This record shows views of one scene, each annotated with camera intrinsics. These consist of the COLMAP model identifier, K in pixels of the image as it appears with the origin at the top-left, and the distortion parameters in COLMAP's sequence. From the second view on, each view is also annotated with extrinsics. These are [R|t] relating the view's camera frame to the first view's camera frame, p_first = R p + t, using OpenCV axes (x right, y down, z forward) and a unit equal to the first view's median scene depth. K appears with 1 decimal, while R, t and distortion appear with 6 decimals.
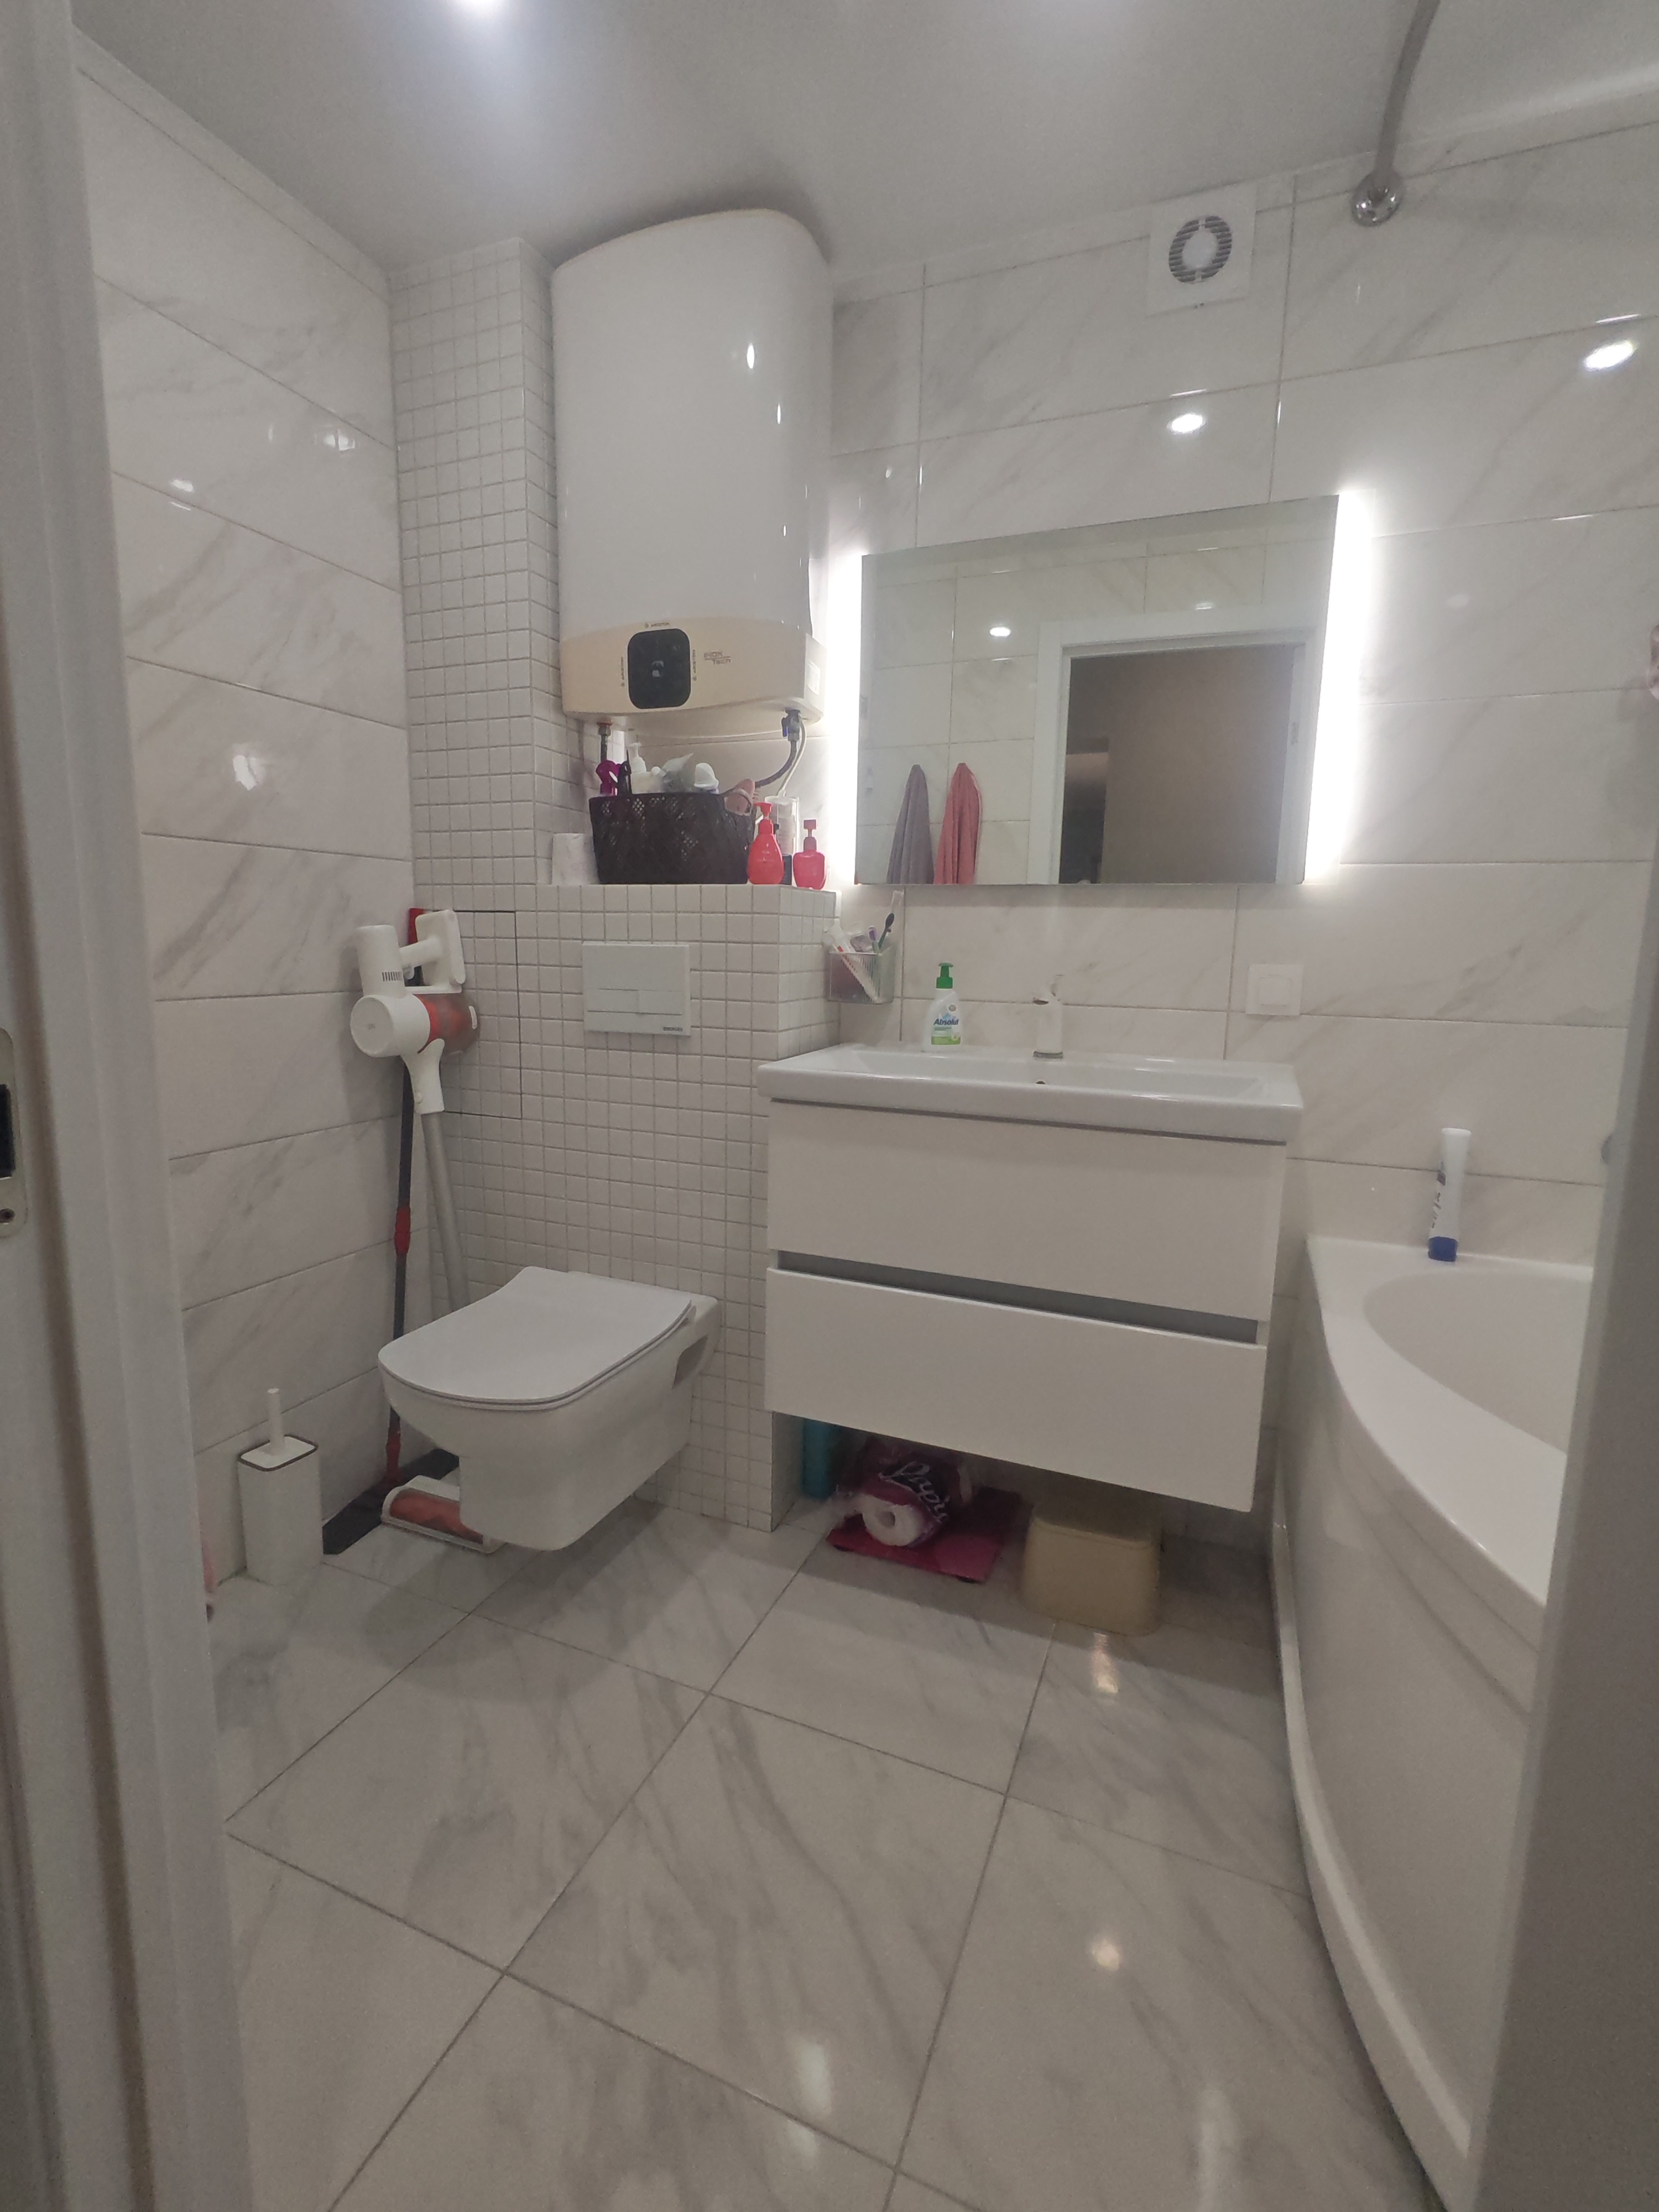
lens RADIAL K [[1014.3, 0, 823.8], [0, 1014.3, 1099.3], [0, 0, 1]] dist [-0.007907, 0.003580]
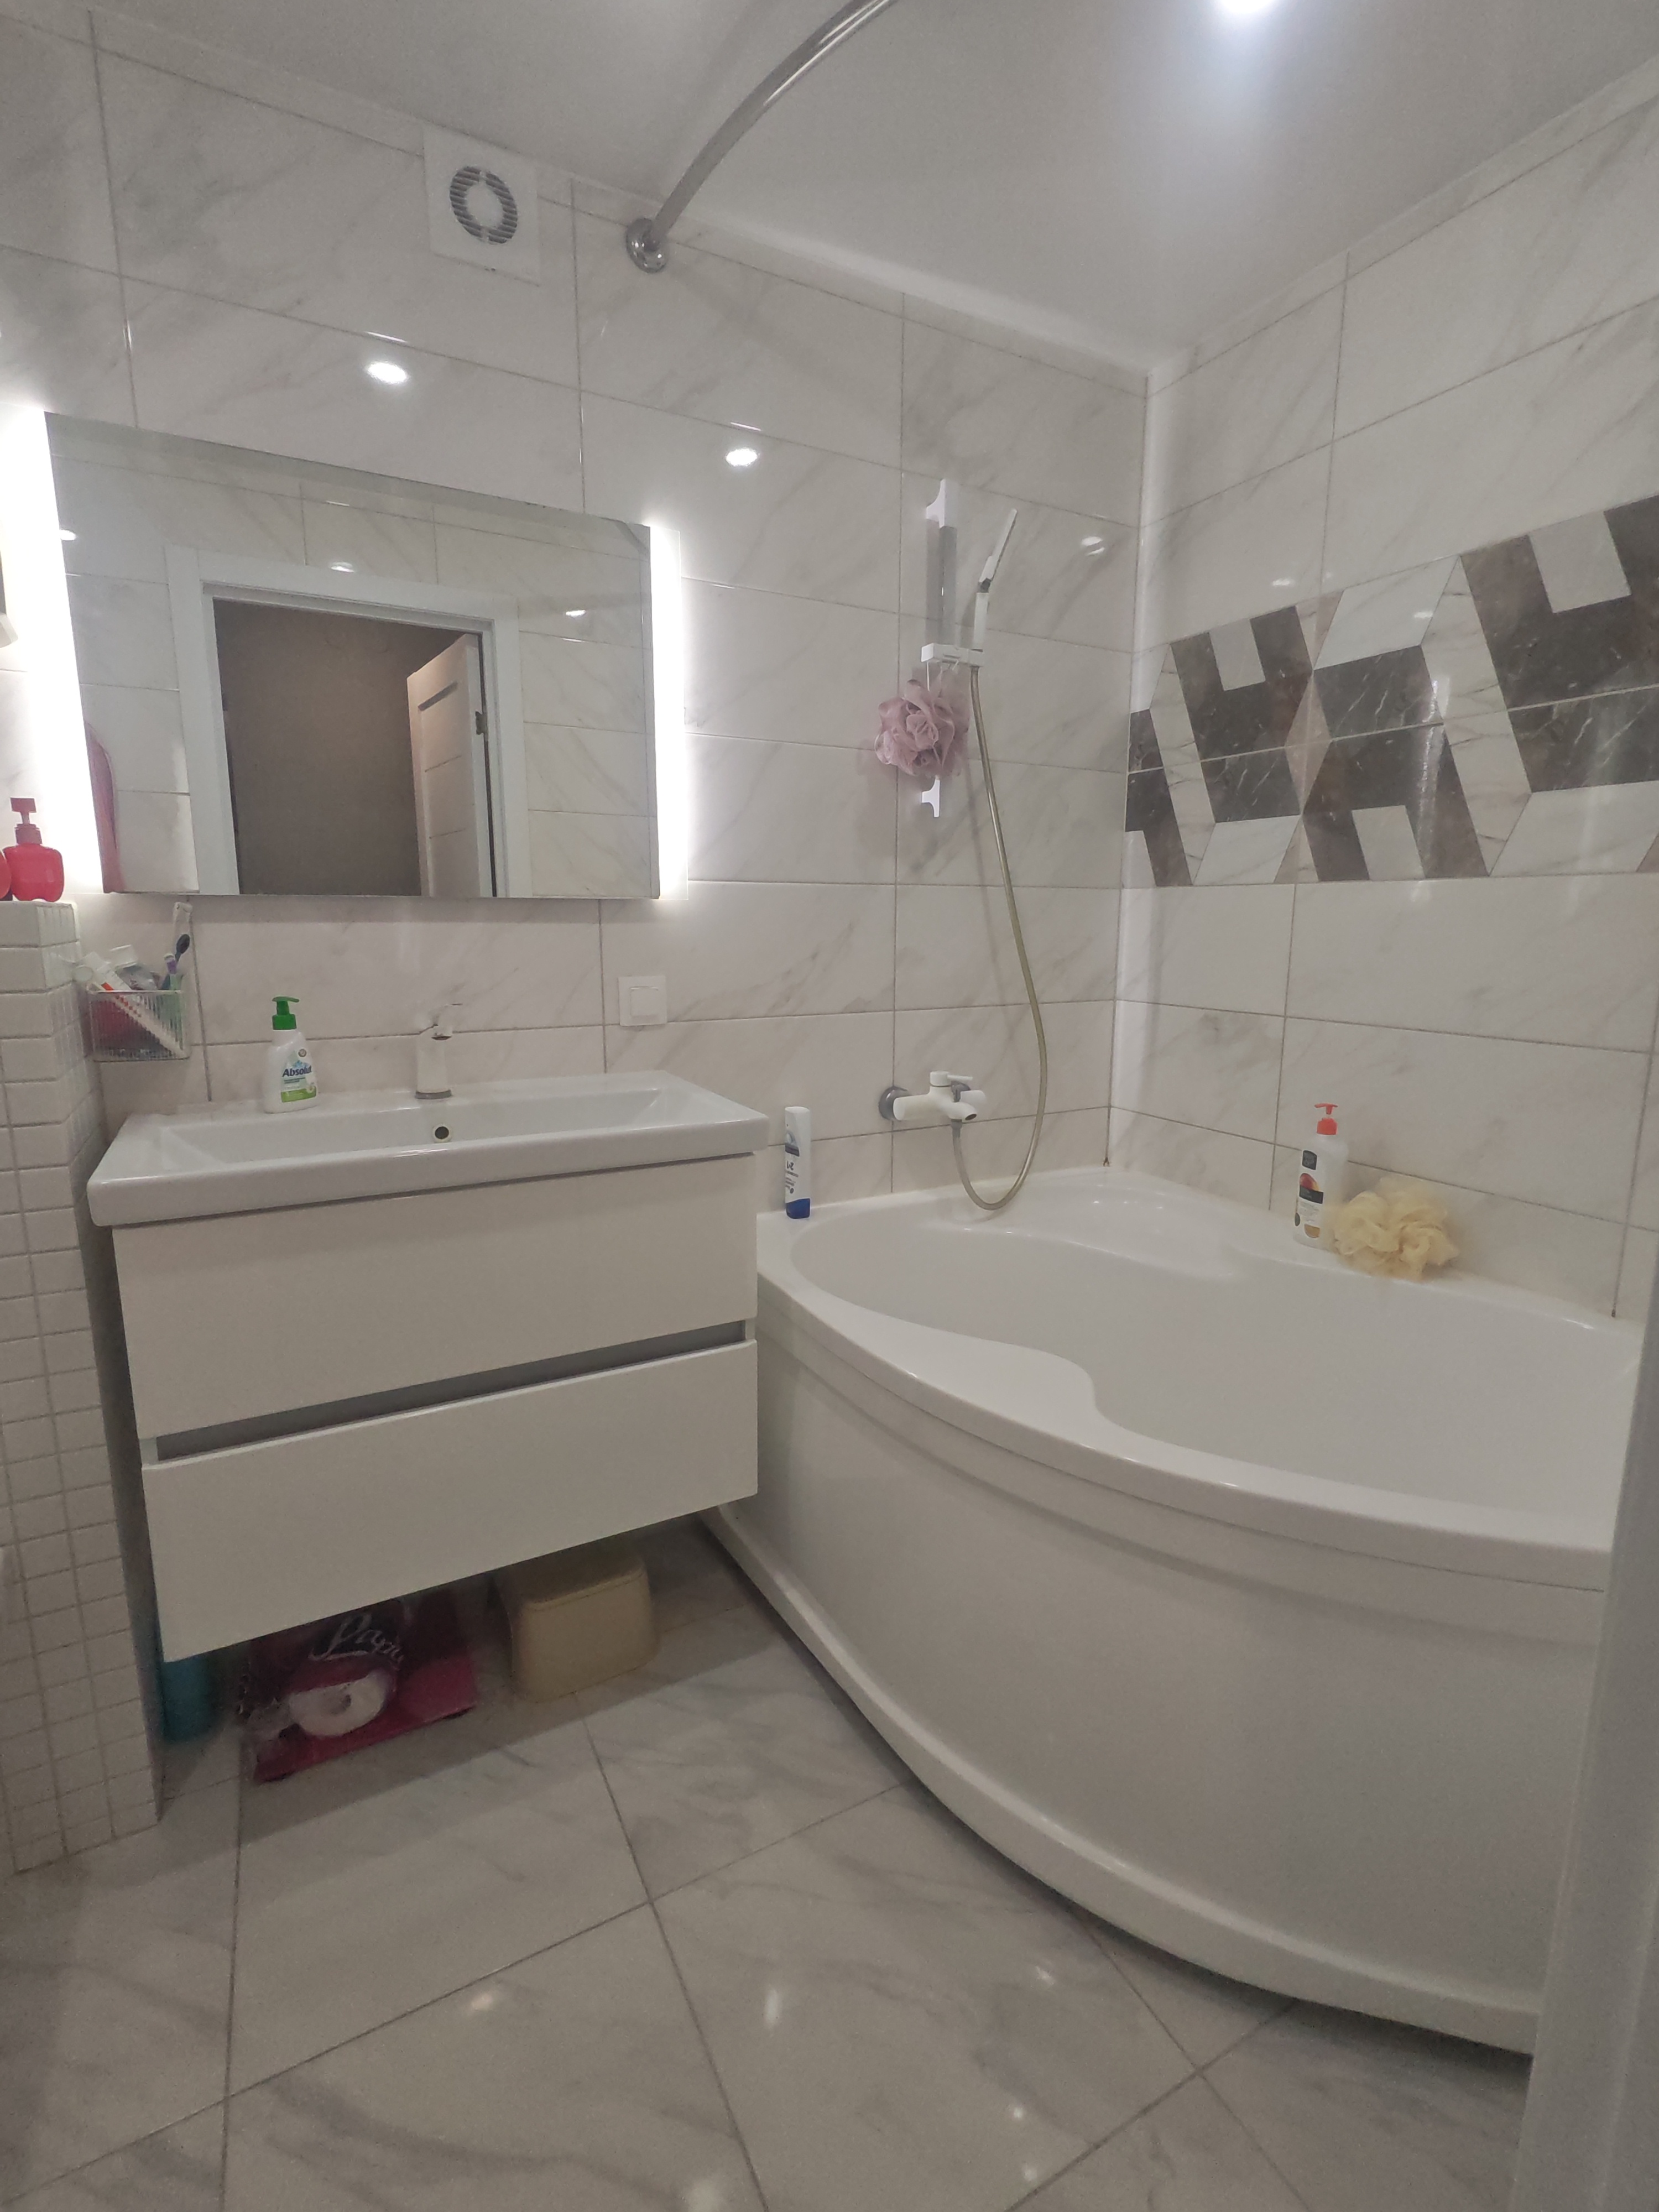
lens RADIAL K [[1014.3, 0, 827.6], [0, 1014.3, 1099.6], [0, 0, 1]] dist [-0.007907, 0.003580]
pose [[0.627937, -0.155202, 0.762632, -0.240218], [0.131285, 0.986995, 0.092765, -0.079153], [-0.767111, 0.041871, 0.640147, 0.194774]]
